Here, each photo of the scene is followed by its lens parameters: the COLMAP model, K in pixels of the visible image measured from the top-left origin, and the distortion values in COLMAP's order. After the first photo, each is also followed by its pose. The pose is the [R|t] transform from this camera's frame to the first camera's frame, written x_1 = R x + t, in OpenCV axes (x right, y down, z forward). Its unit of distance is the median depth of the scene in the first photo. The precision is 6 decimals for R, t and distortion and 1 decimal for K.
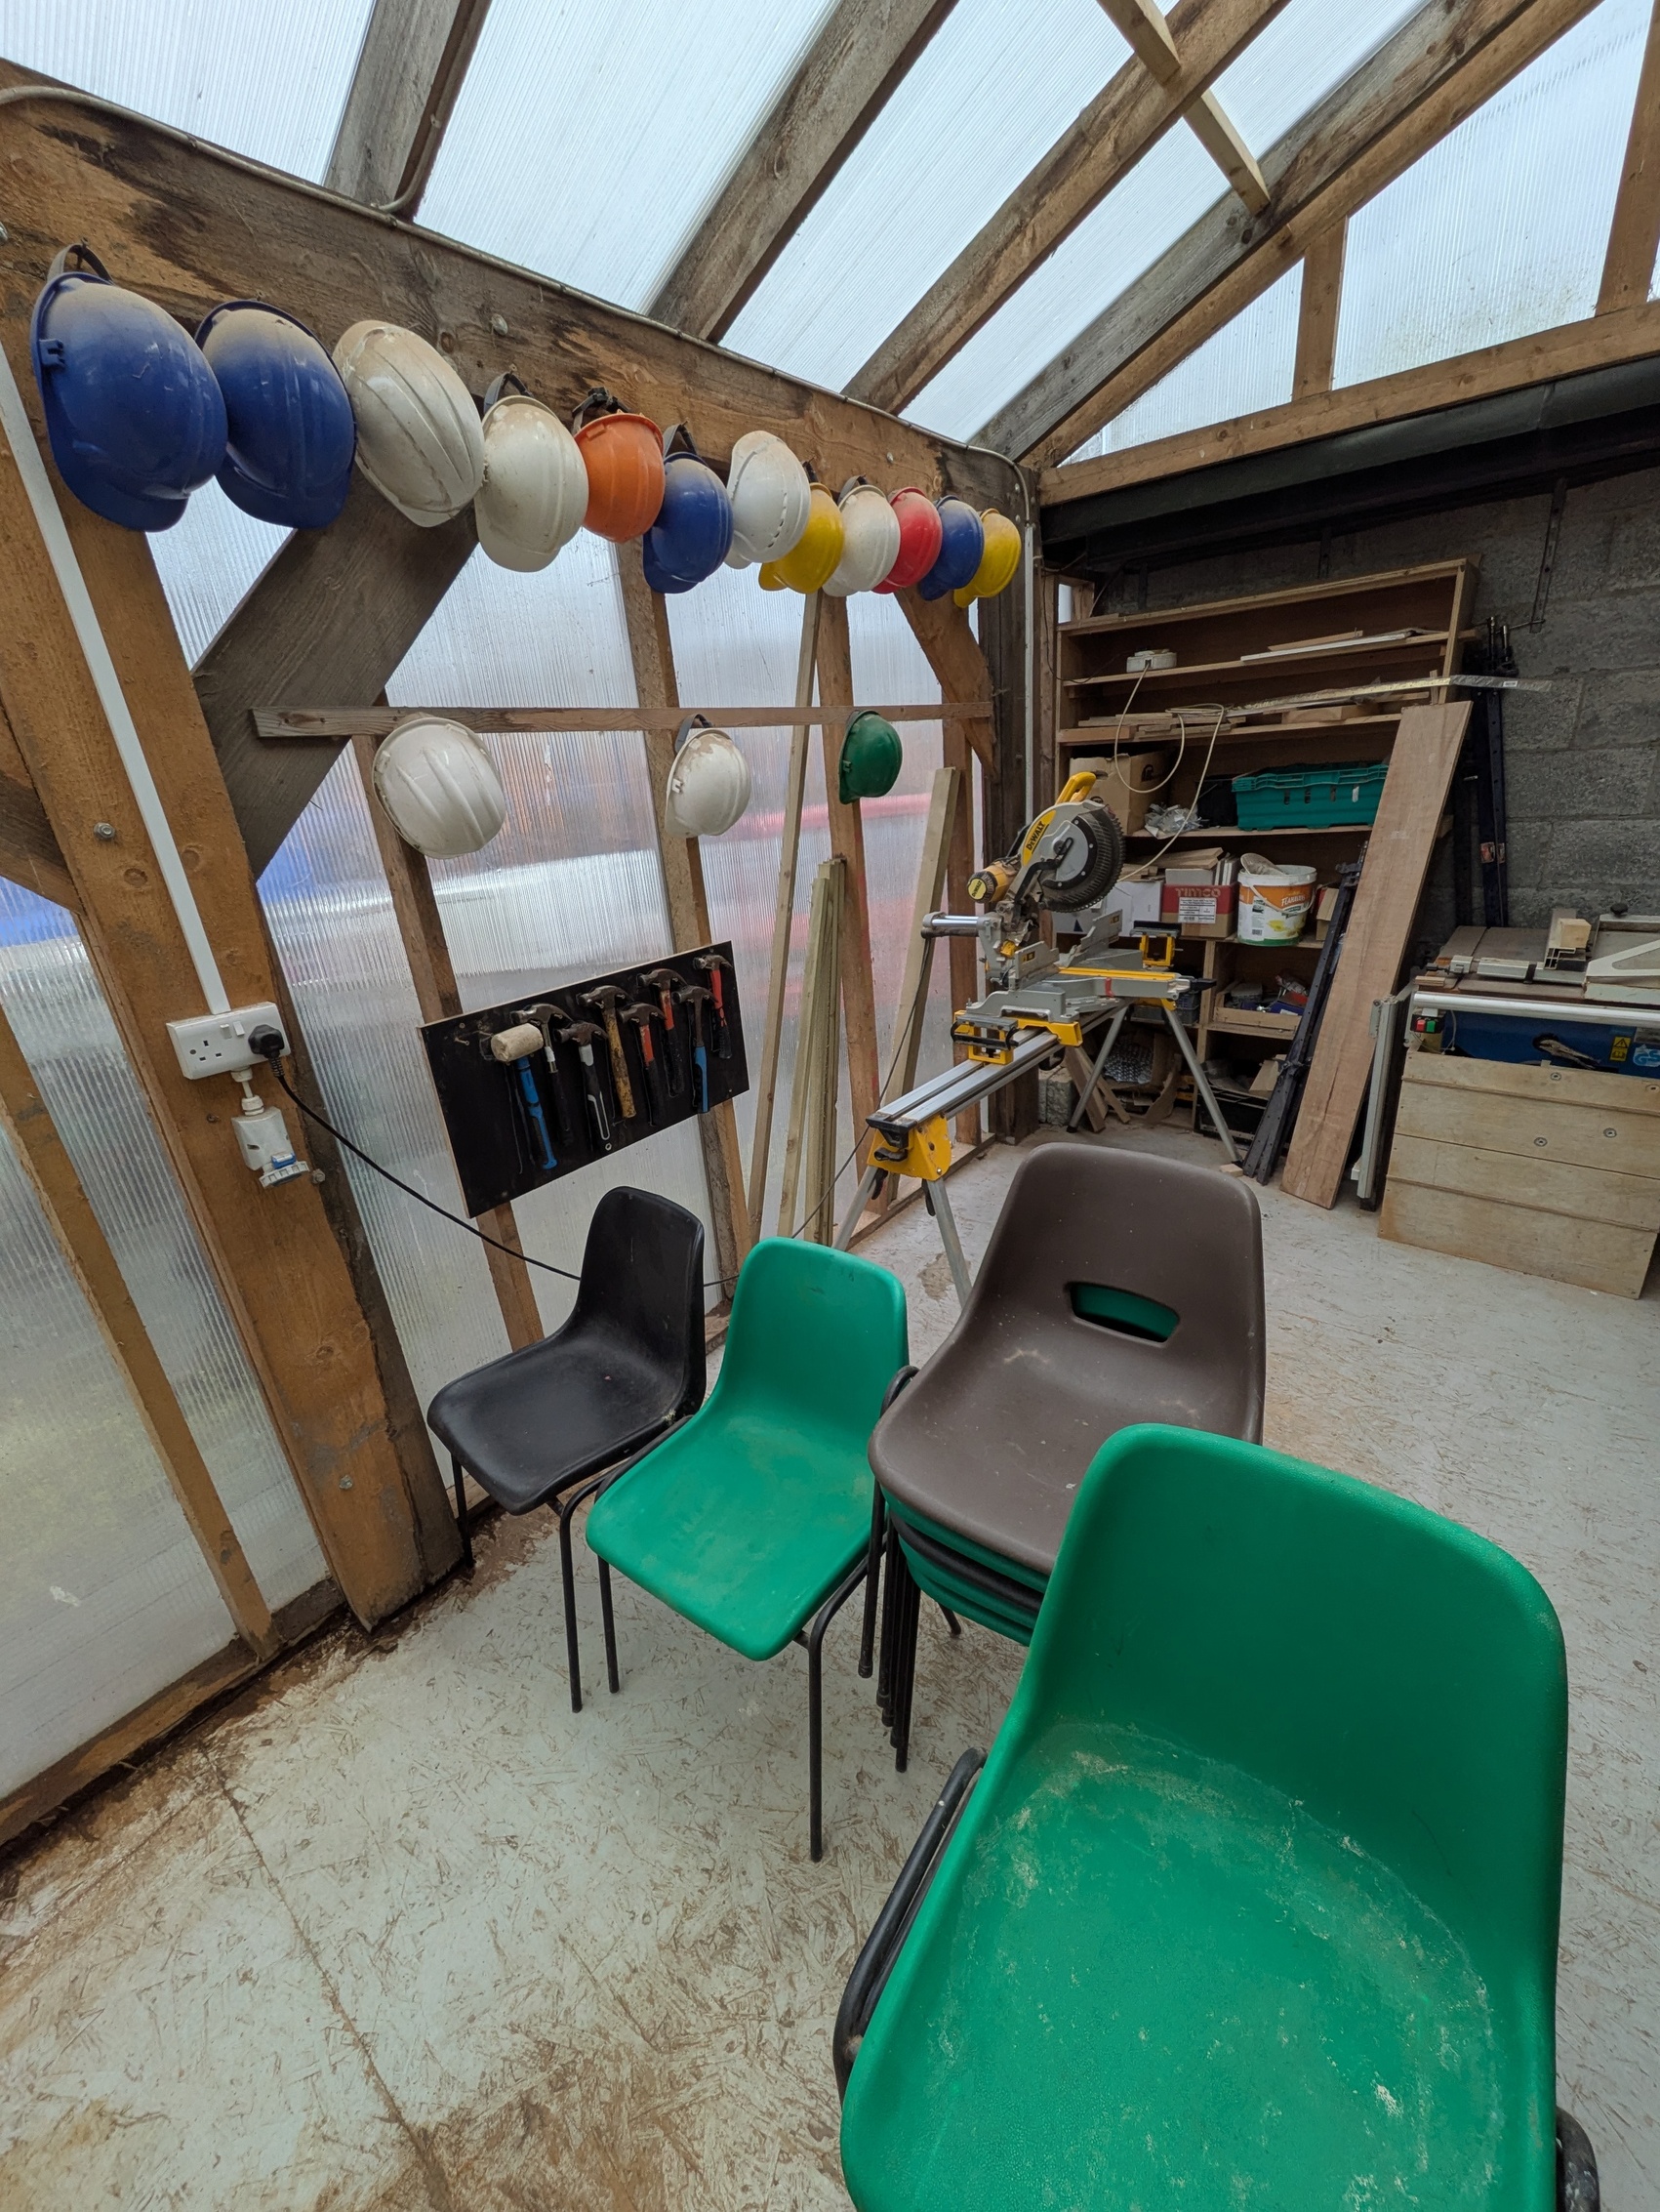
lens RADIAL K [[860.6, 0, 811.2], [0, 860.6, 1098.1], [0, 0, 1]] dist [-0.001940, 0.000255]
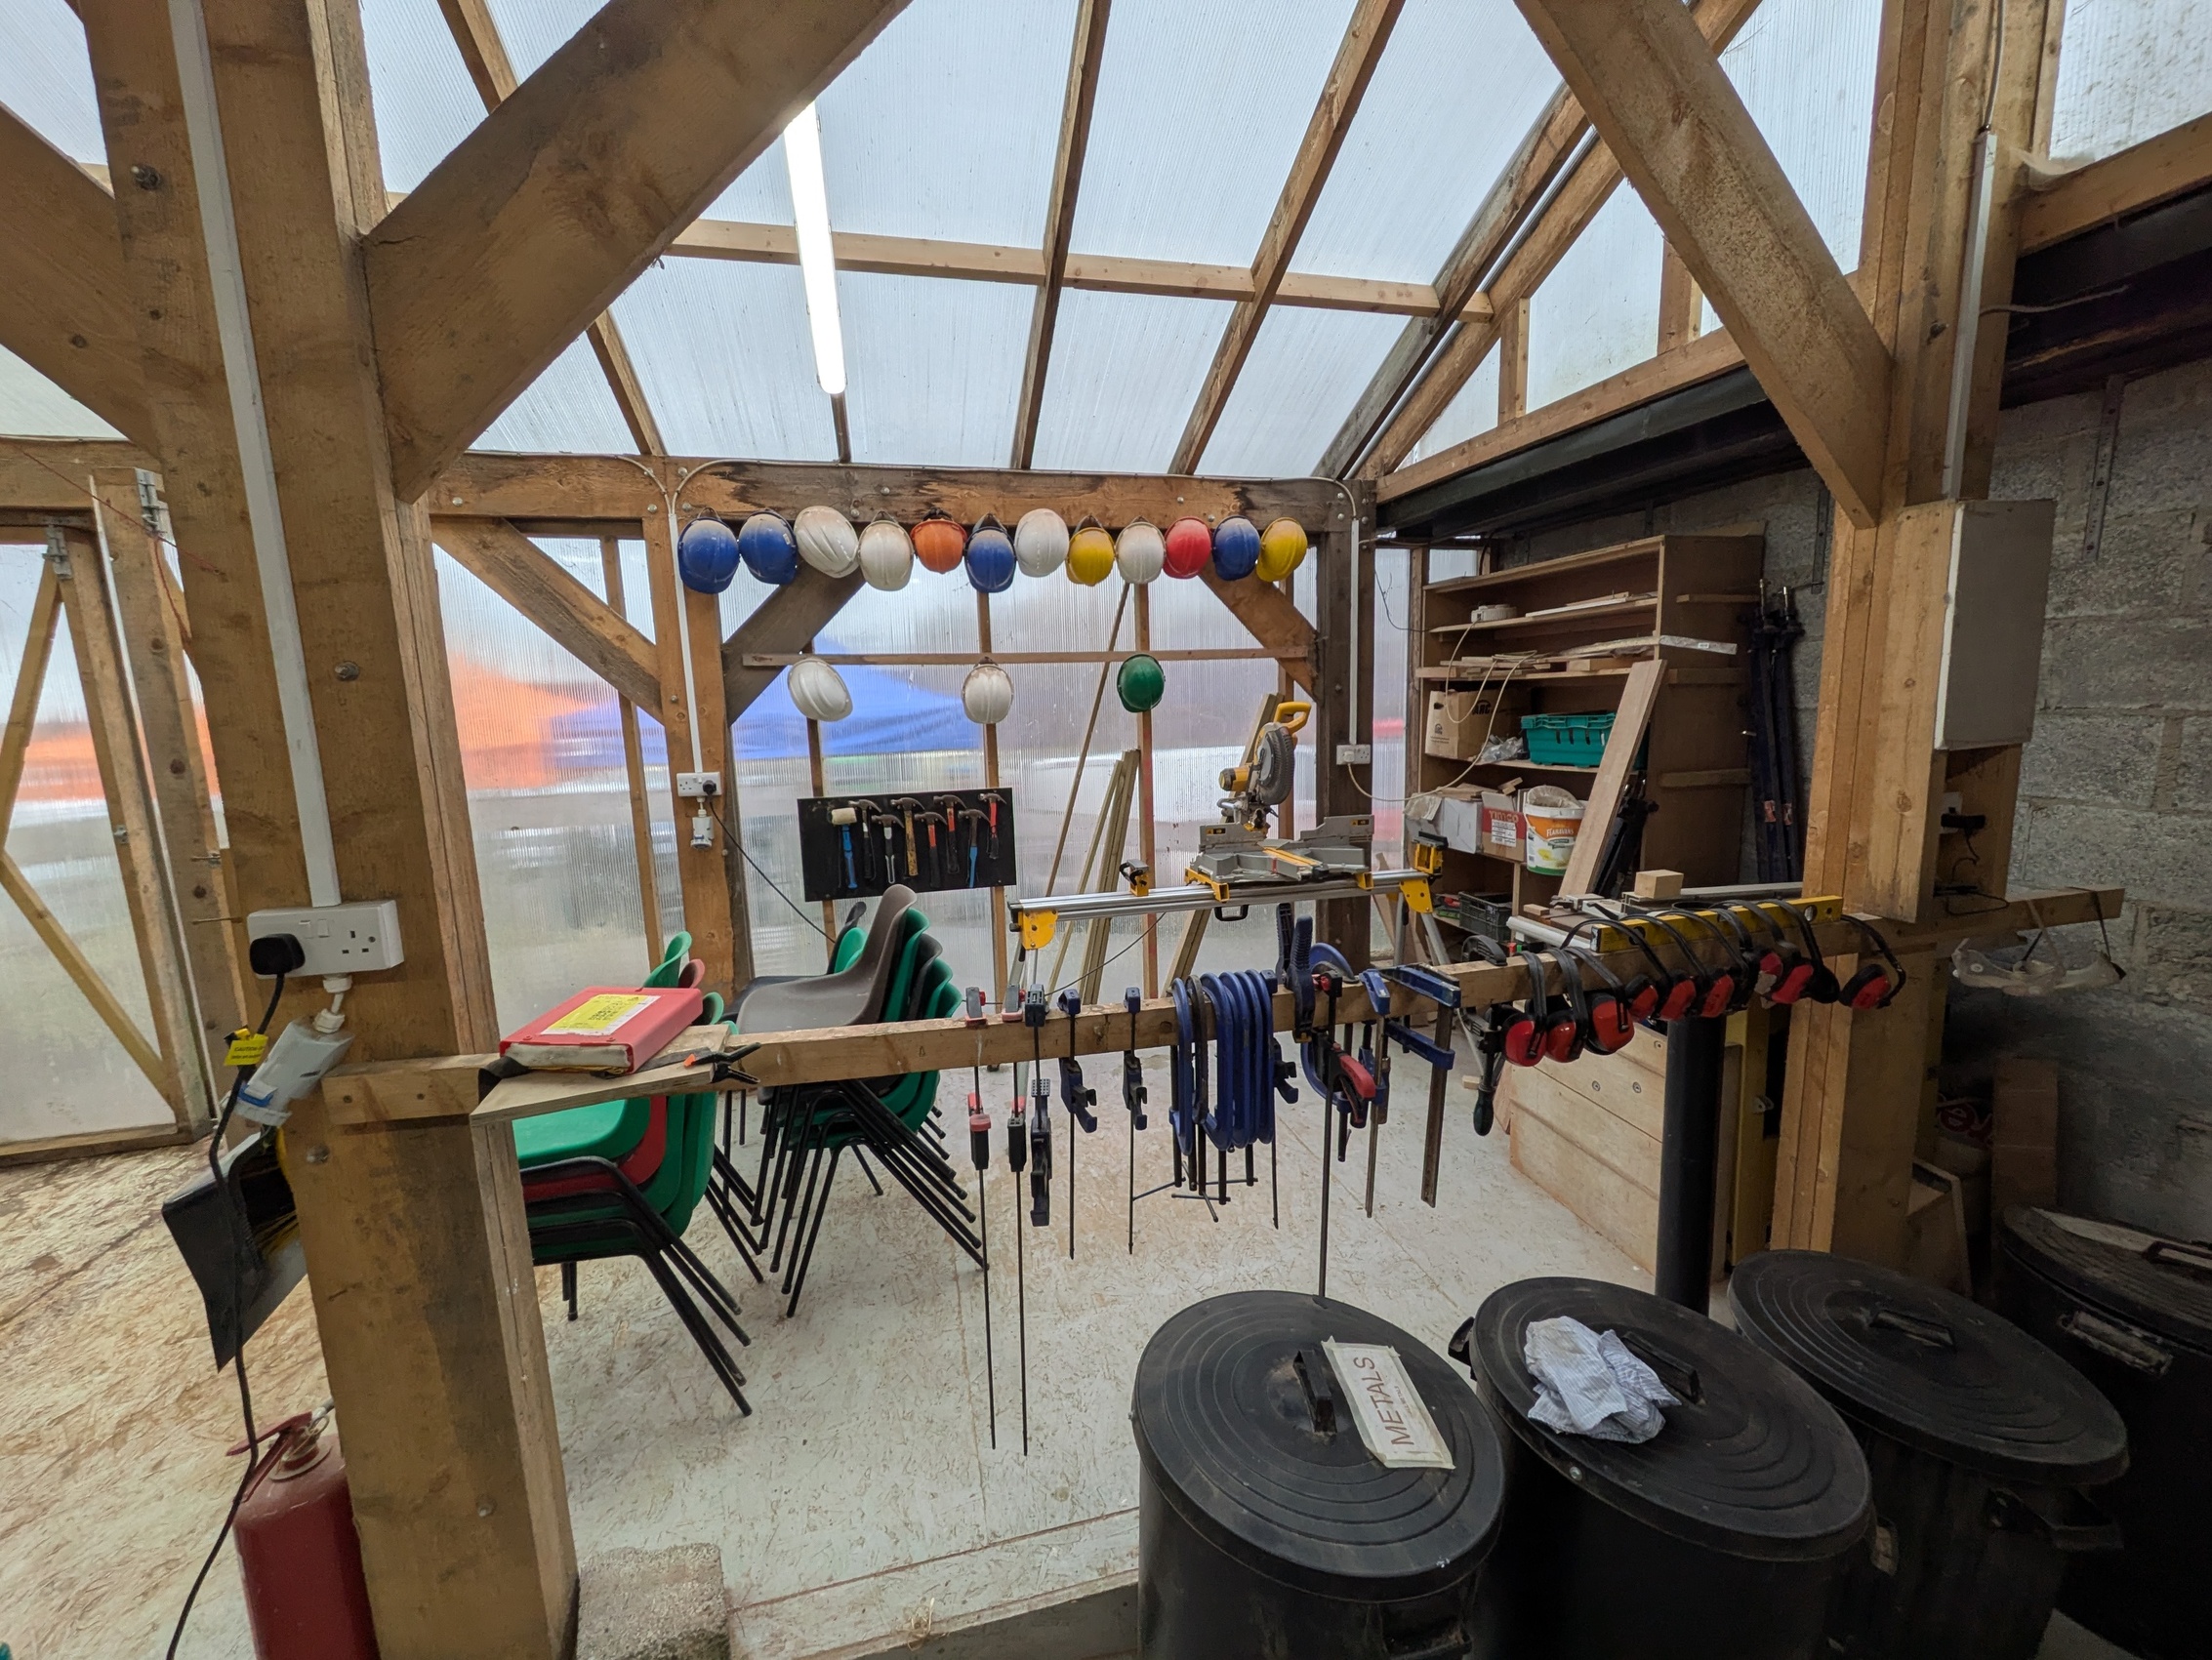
lens RADIAL K [[860.6, 0, 1138.4], [0, 860.6, 825.0], [0, 0, 1]] dist [-0.001940, 0.000255]
pose [[0.806192, 0.144137, -0.573828, 0.951663], [-0.247594, 0.963053, -0.105950, -0.003601], [0.537356, 0.227492, 0.812093, -0.149853]]
